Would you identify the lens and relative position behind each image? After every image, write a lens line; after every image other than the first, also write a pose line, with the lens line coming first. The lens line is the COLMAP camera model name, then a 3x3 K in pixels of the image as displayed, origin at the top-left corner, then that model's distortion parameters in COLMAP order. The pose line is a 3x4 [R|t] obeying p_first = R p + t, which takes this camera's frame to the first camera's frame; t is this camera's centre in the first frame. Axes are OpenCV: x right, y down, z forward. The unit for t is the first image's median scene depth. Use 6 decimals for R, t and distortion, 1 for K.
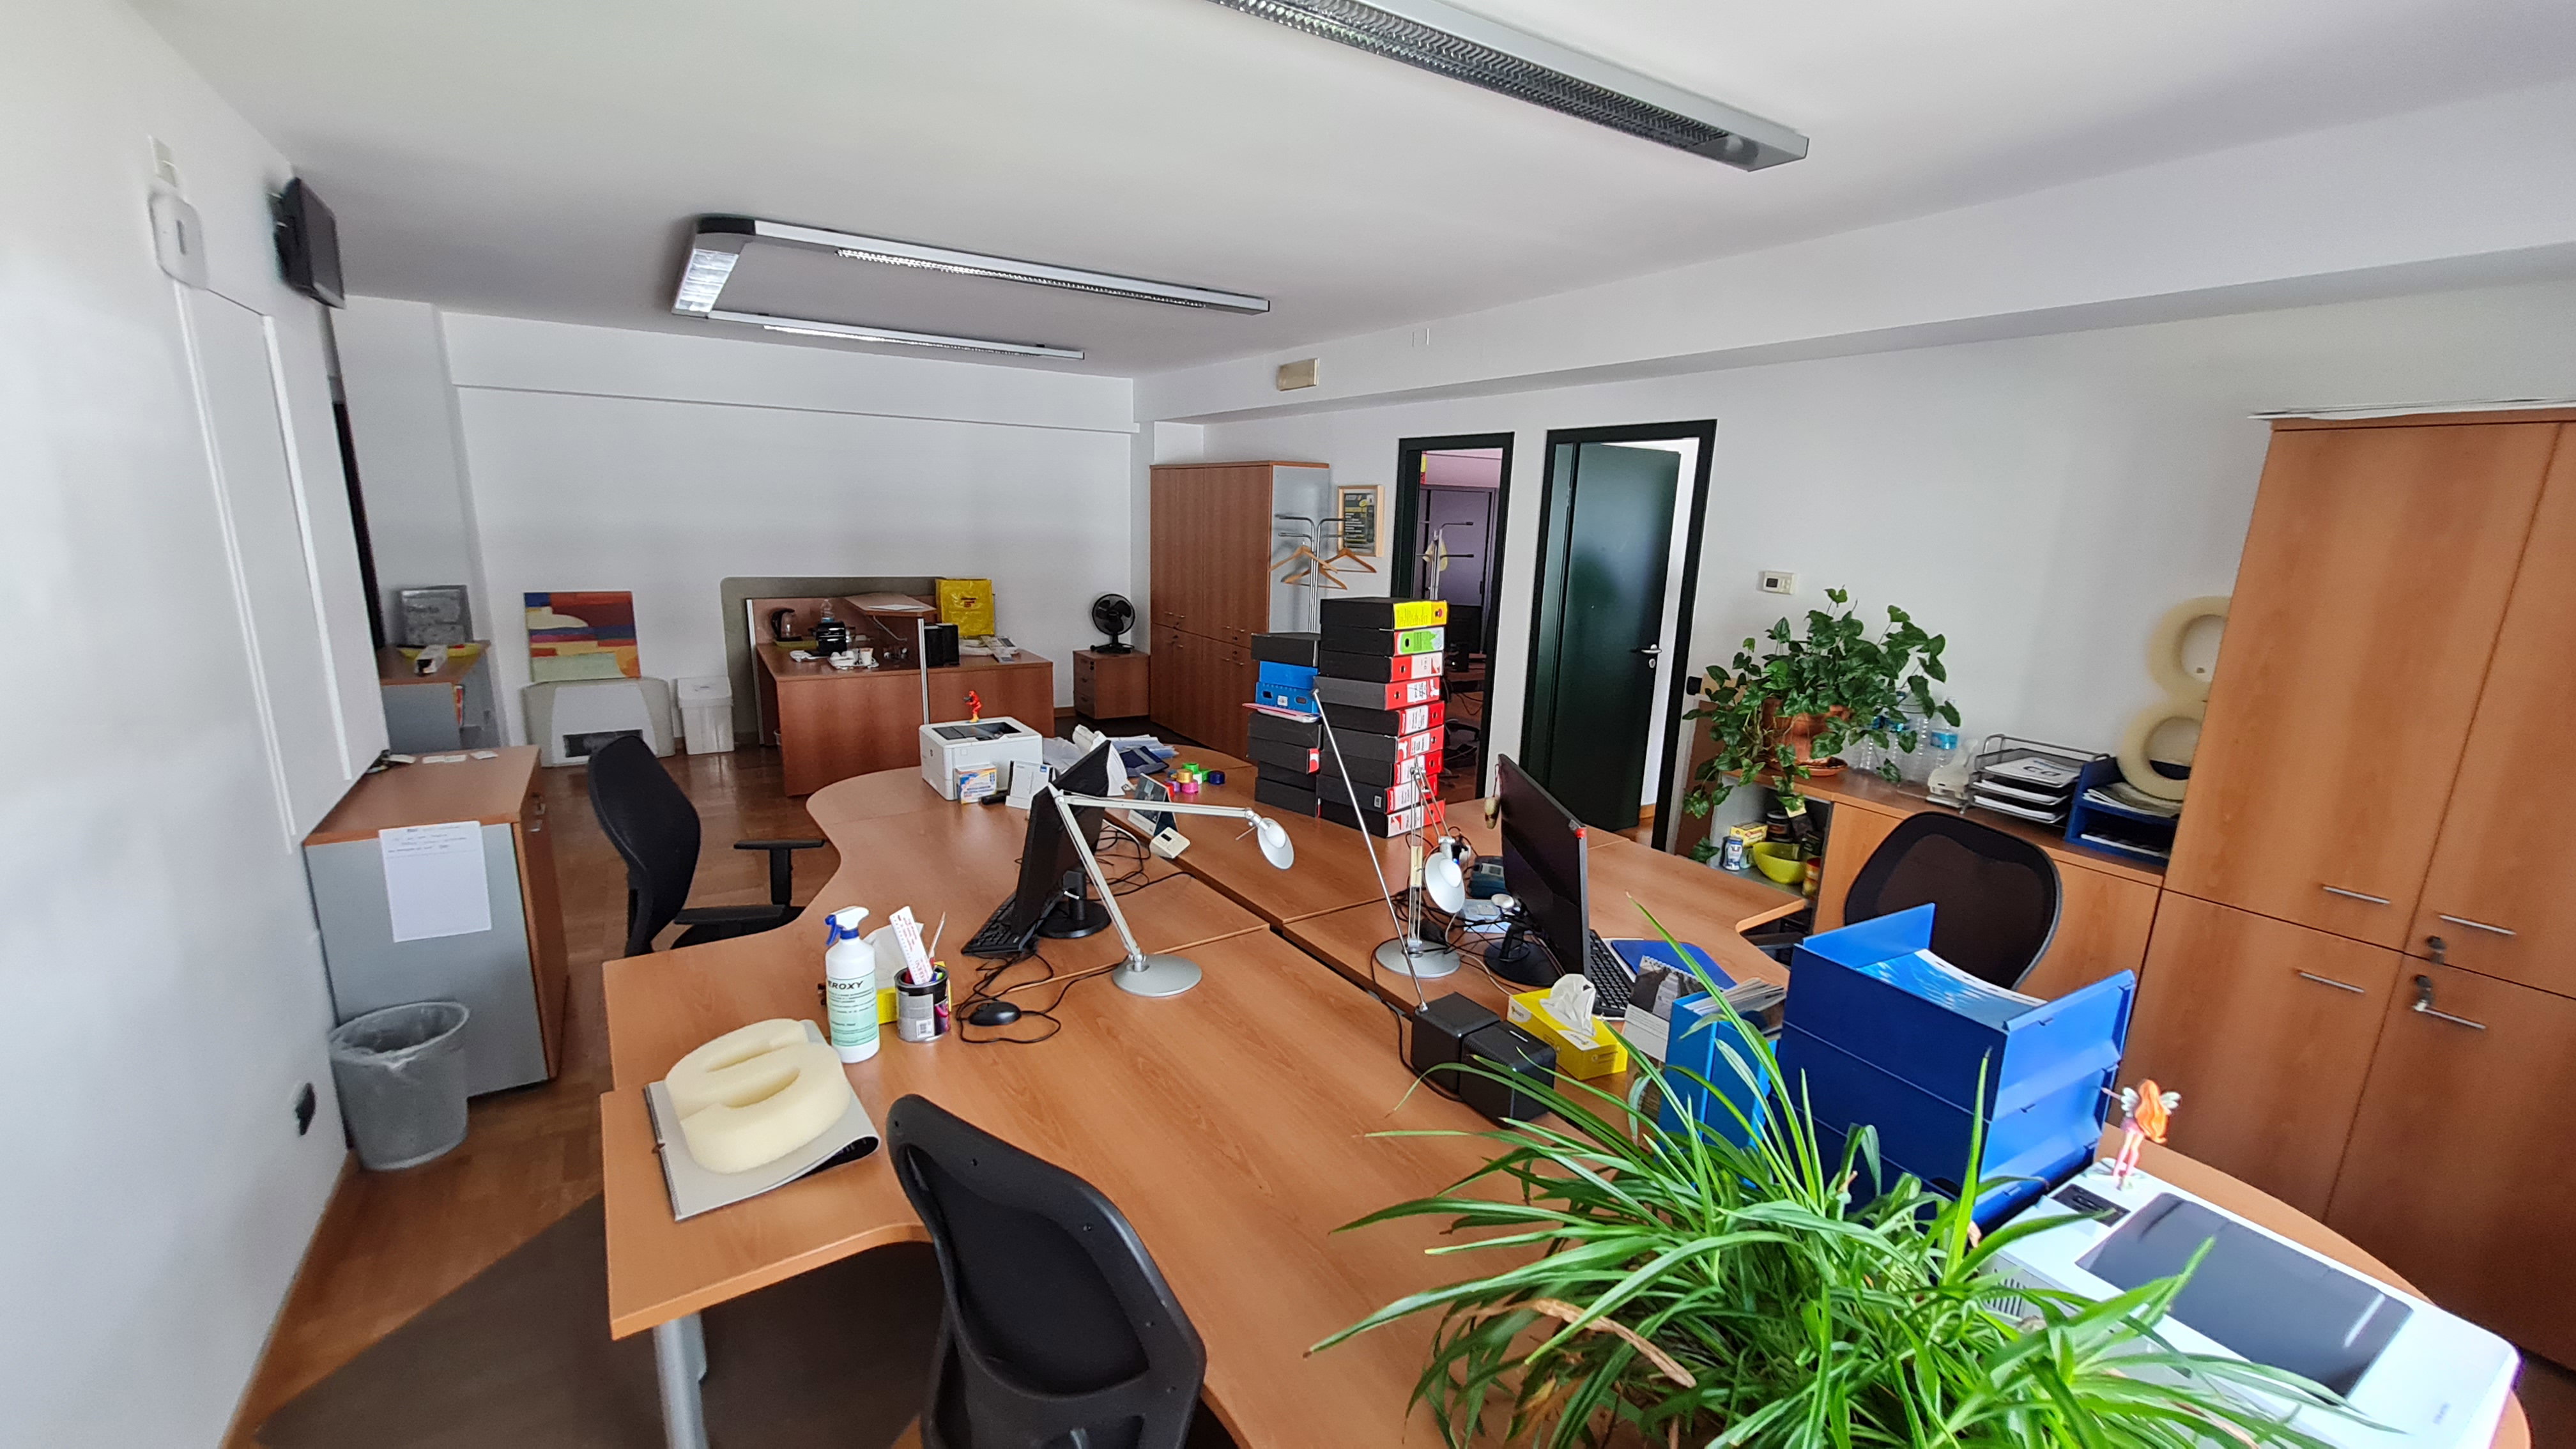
lens RADIAL K [[1014.6, 0, 1287.7], [0, 1014.6, 741.5], [0, 0, 1]] dist [0.020644, -0.010358]
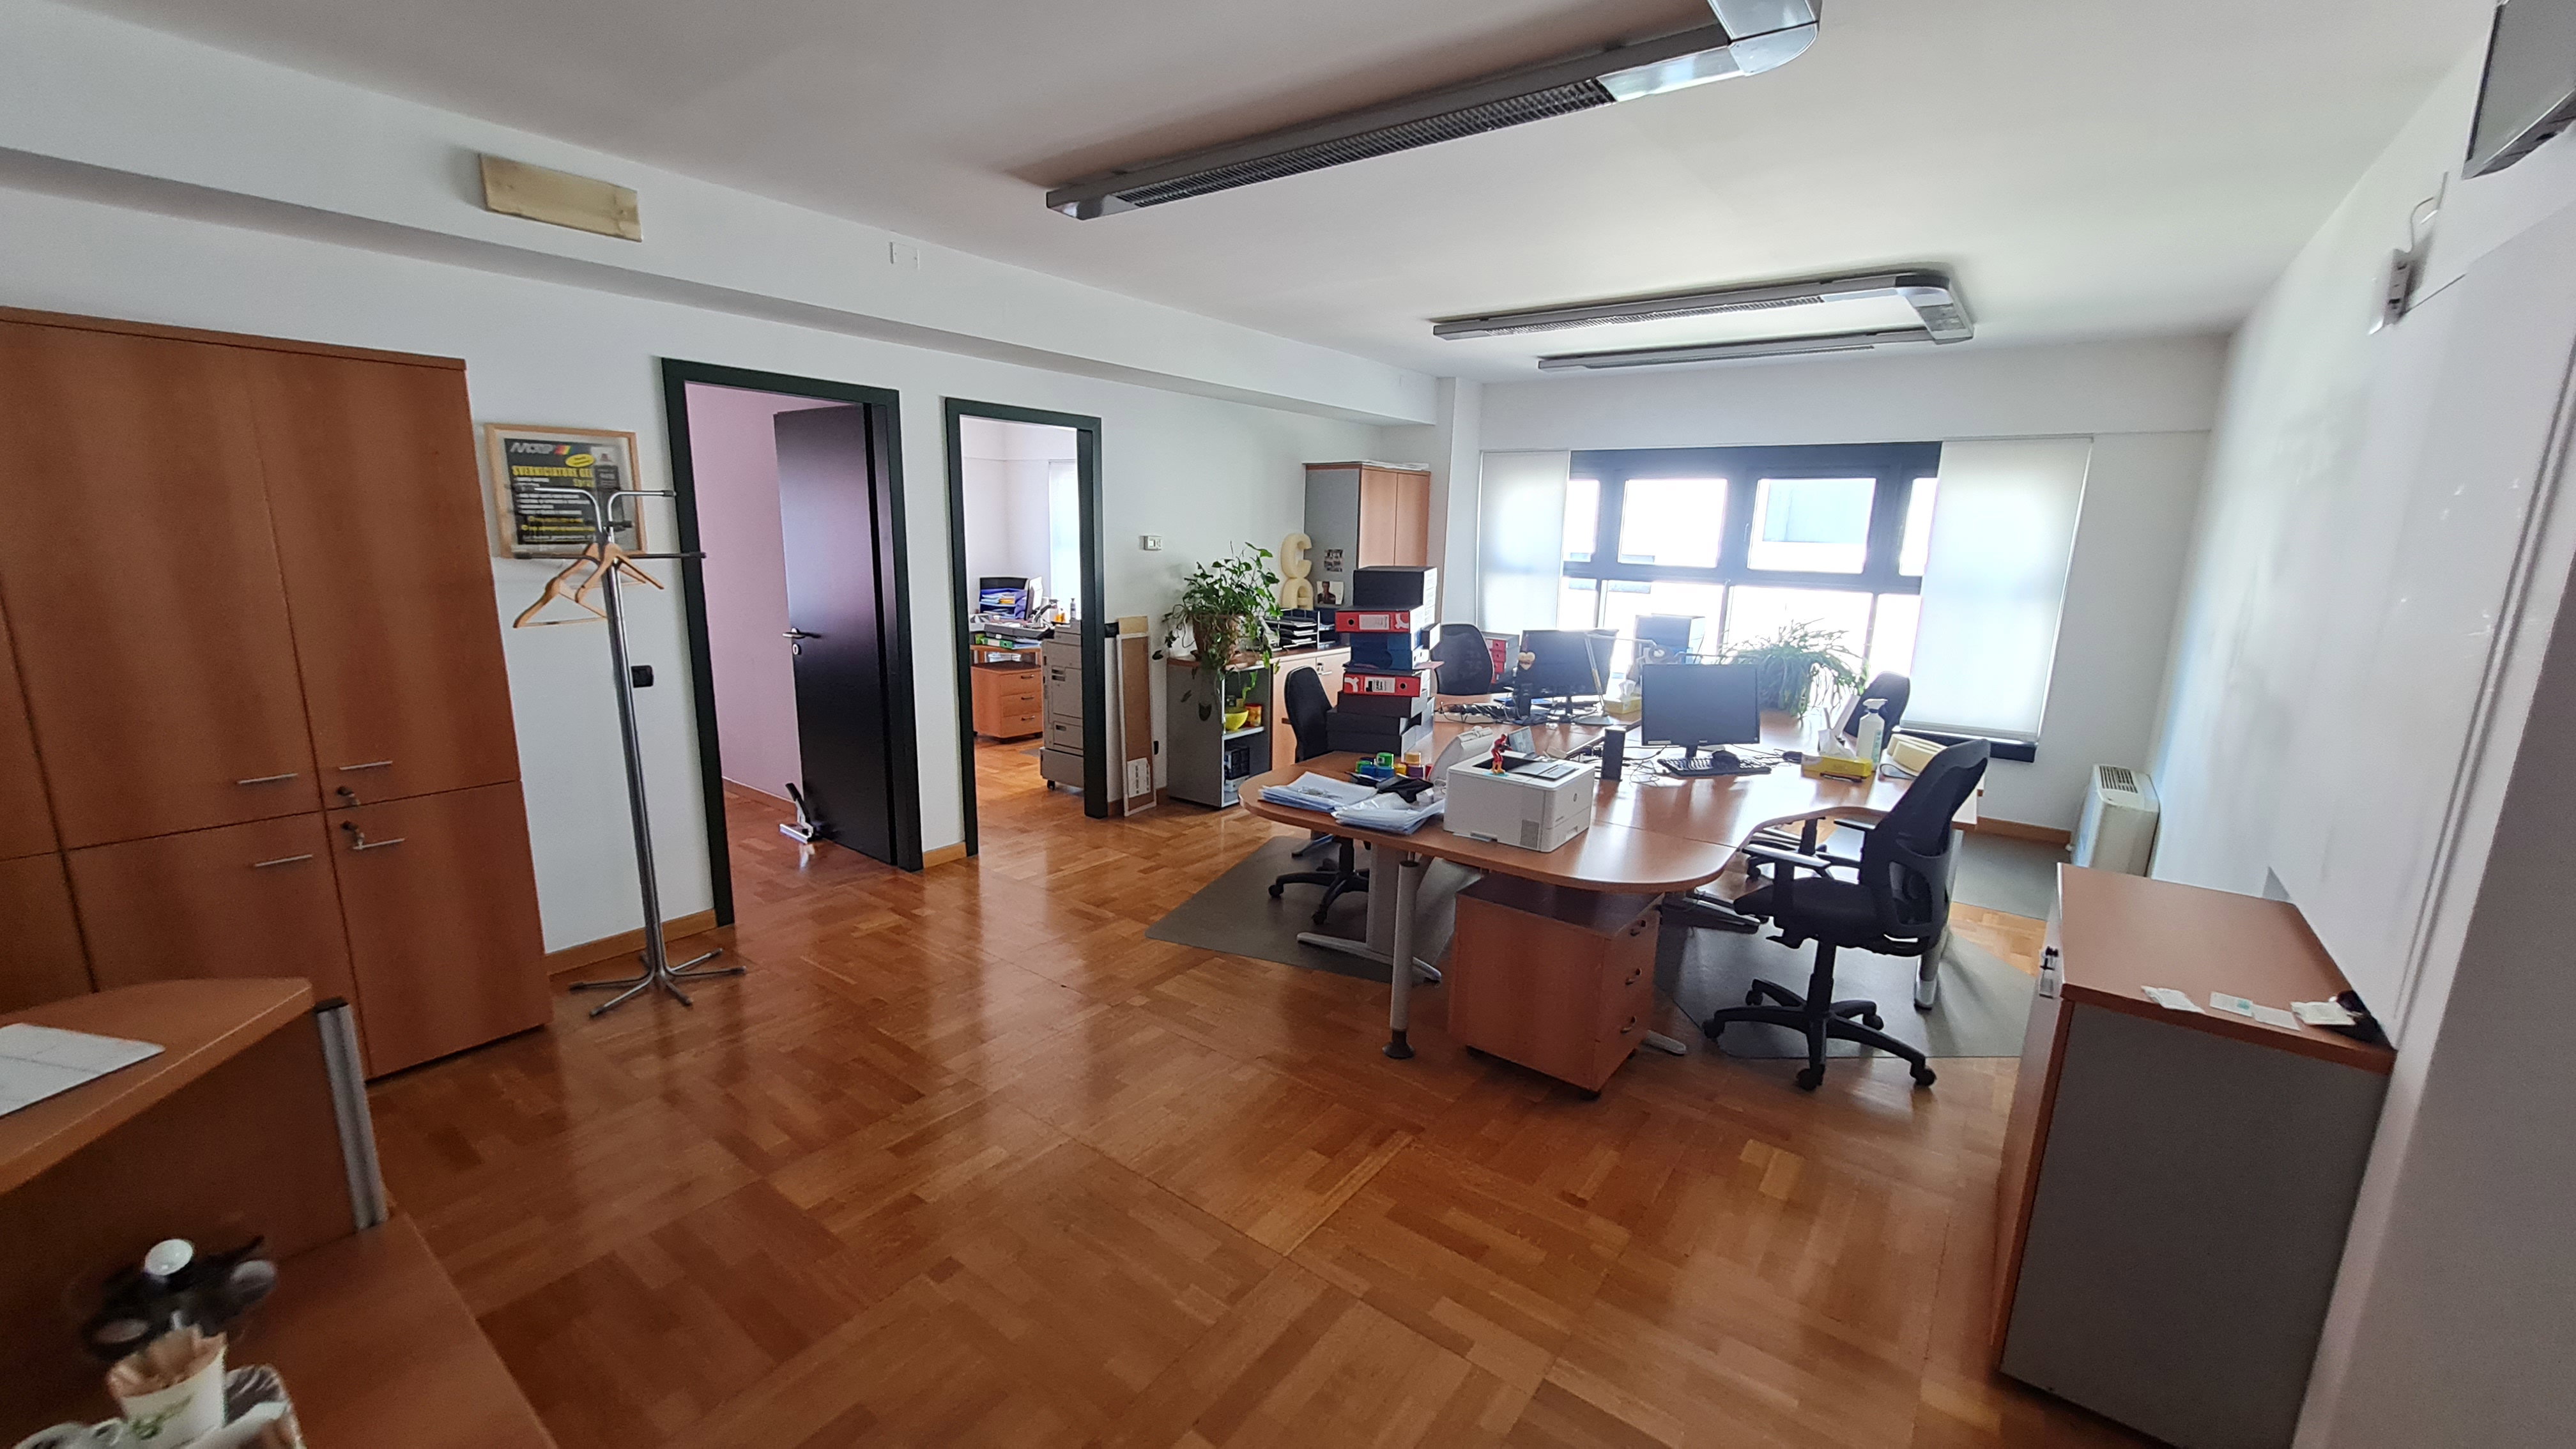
lens RADIAL K [[1014.6, 0, 1287.7], [0, 1014.6, 741.5], [0, 0, 1]] dist [0.020644, -0.010358]
pose [[-0.365373, -0.241695, 0.898936, -0.630225], [0.169145, 0.932389, 0.319439, -0.216703], [-0.915365, 0.268765, -0.299788, 0.904978]]
